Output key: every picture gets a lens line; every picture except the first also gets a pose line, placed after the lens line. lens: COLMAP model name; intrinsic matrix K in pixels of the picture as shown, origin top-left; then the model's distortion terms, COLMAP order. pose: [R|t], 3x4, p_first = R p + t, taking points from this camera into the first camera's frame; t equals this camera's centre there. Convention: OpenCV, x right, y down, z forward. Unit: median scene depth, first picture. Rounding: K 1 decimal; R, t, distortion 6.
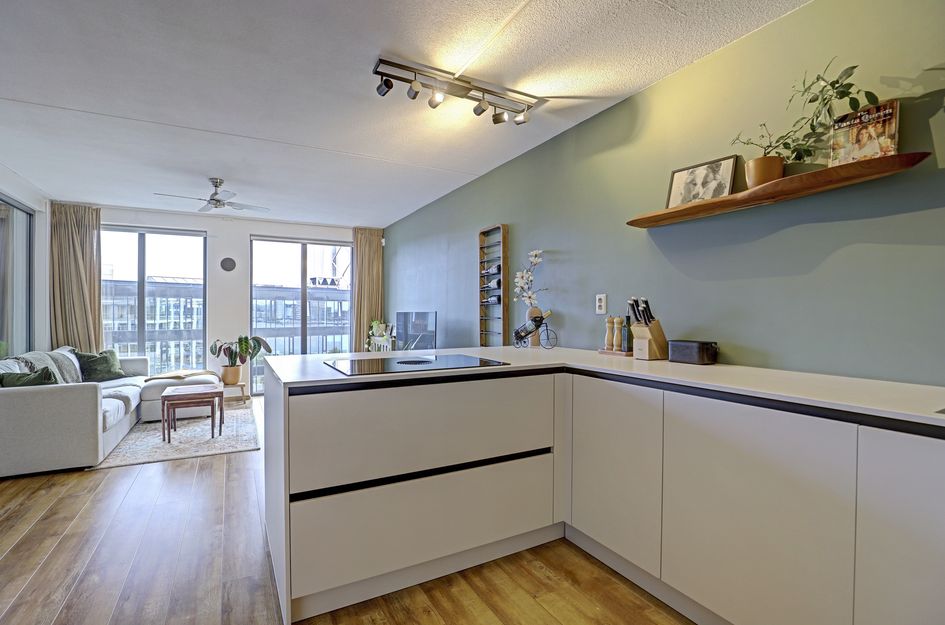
lens RADIAL K [[456.0, 0, 470.6], [0, 456.0, 316.3], [0, 0, 1]] dist [-0.008497, 0.003618]
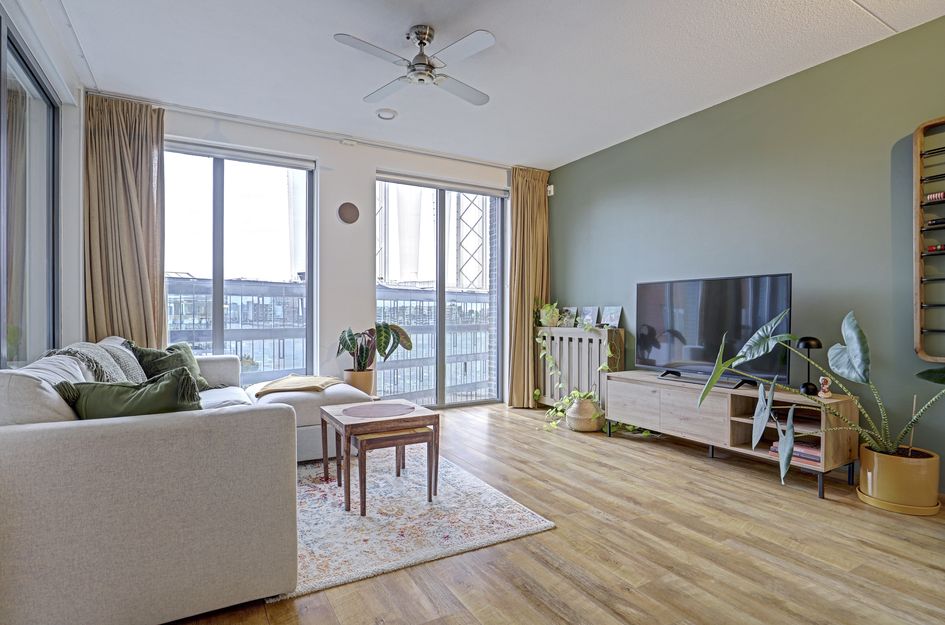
lens RADIAL K [[490.3, 0, 468.3], [0, 490.3, 314.9], [0, 0, 1]] dist [-0.004347, -0.002205]
pose [[0.998833, 0.001189, 0.048275, -0.475524], [-0.000841, 0.999974, -0.007222, 0.042959], [-0.048282, 0.007173, 0.998808, 0.358118]]
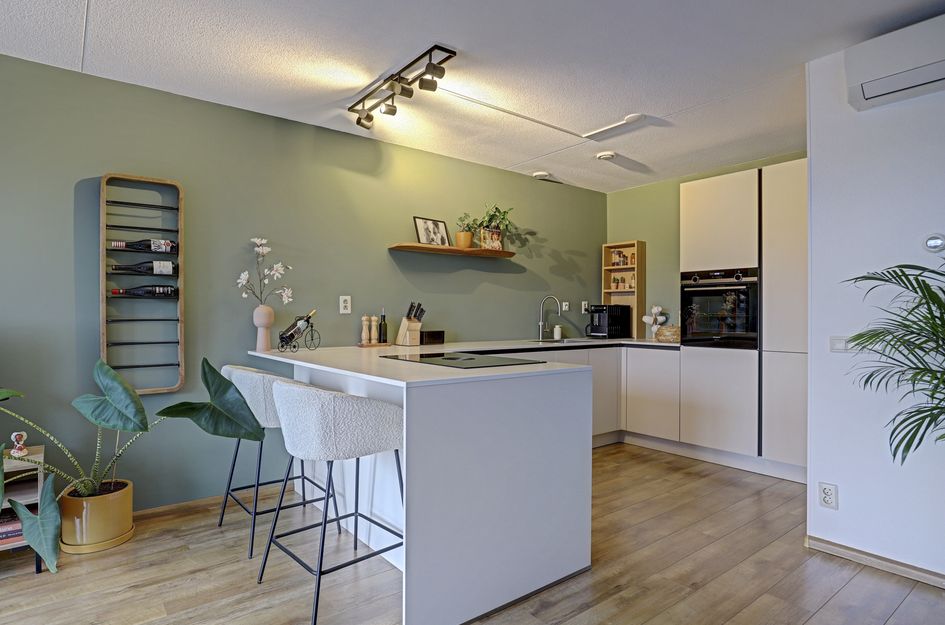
lens RADIAL K [[528.9, 0, 468.1], [0, 528.9, 314.5], [0, 0, 1]] dist [0.002985, 0.001145]
pose [[-0.166850, -0.004048, 0.985974, -0.622306], [0.004968, 0.999975, 0.004946, -0.004694], [-0.985970, 0.005723, -0.166826, 0.545231]]
